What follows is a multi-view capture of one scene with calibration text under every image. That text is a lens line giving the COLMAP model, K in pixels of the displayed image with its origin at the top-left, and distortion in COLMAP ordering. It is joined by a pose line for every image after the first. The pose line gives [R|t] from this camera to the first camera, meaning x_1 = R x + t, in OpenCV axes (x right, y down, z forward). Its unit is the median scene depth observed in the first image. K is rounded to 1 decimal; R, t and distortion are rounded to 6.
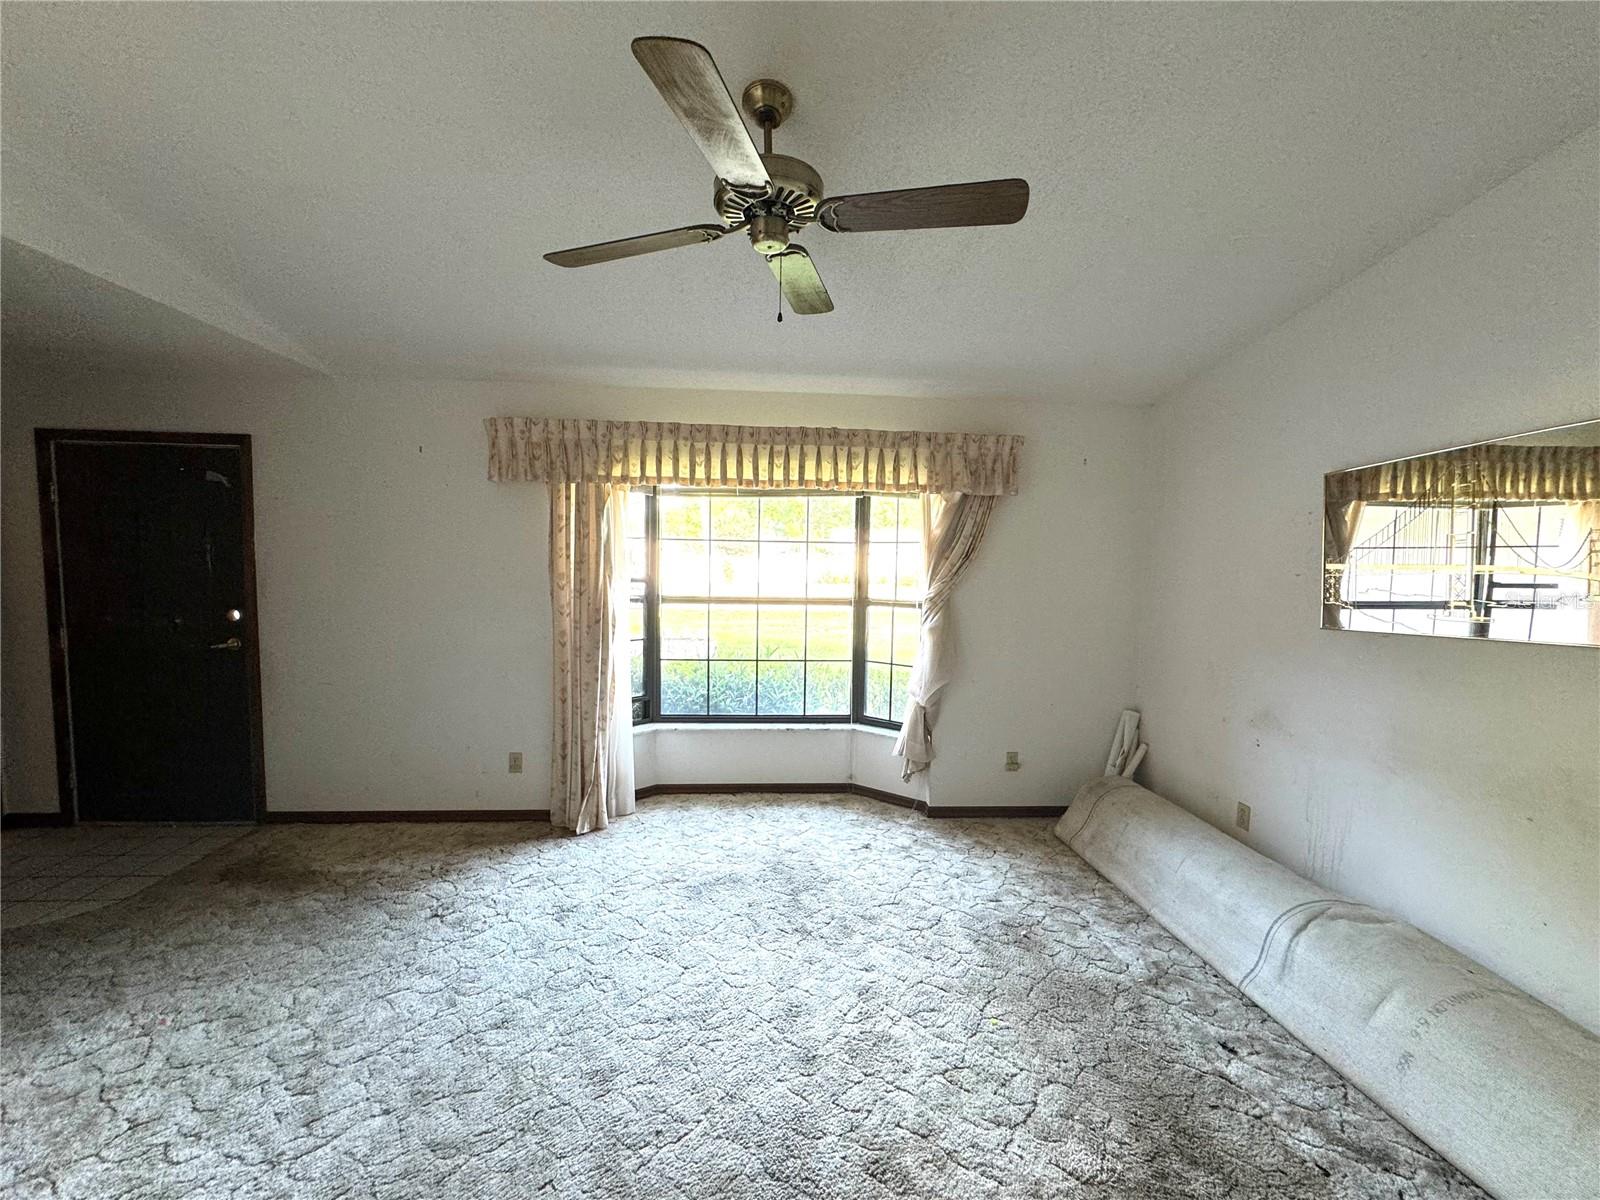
lens RADIAL K [[638.3, 0, 804.4], [0, 638.3, 601.1], [0, 0, 1]] dist [-0.004157, -0.000319]
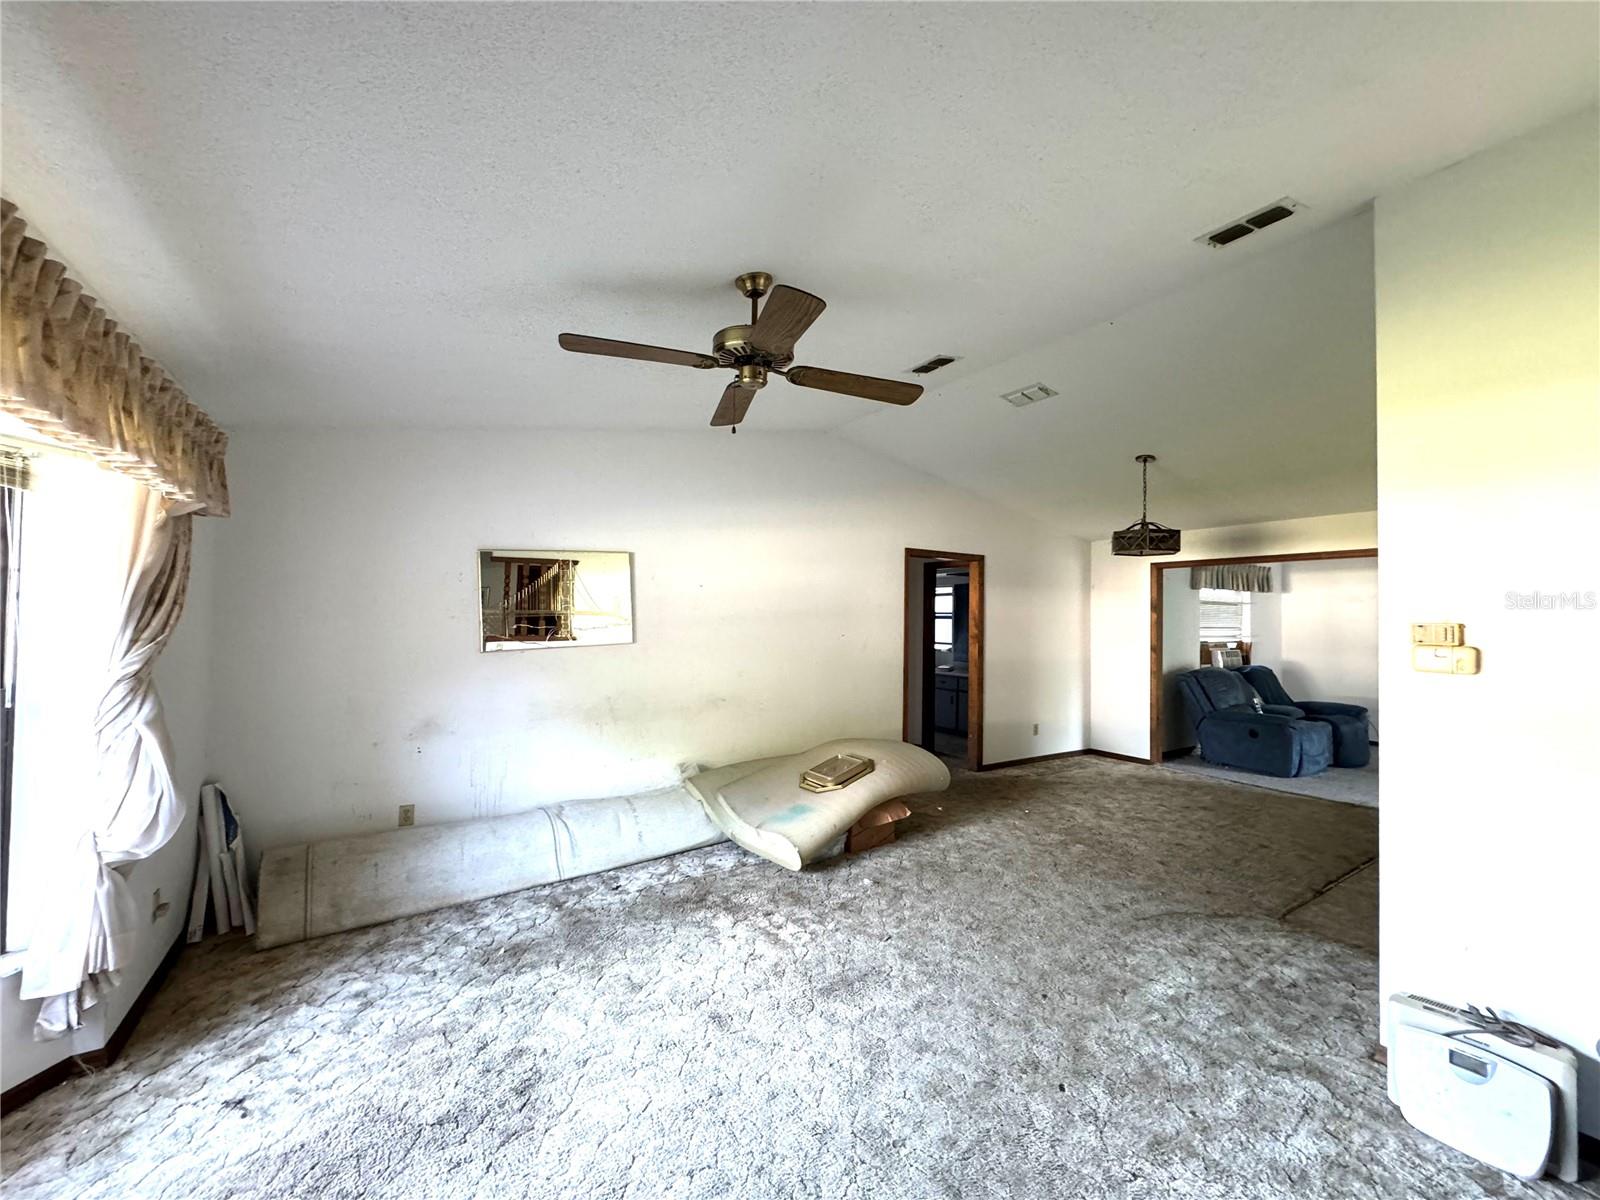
lens RADIAL K [[638.3, 0, 803.2], [0, 638.3, 598.9], [0, 0, 1]] dist [-0.004157, -0.000319]
pose [[-0.489967, -0.008094, 0.871704, -0.749836], [0.030465, 0.999187, 0.026402, -0.086148], [-0.871209, 0.039493, -0.489322, 0.924119]]
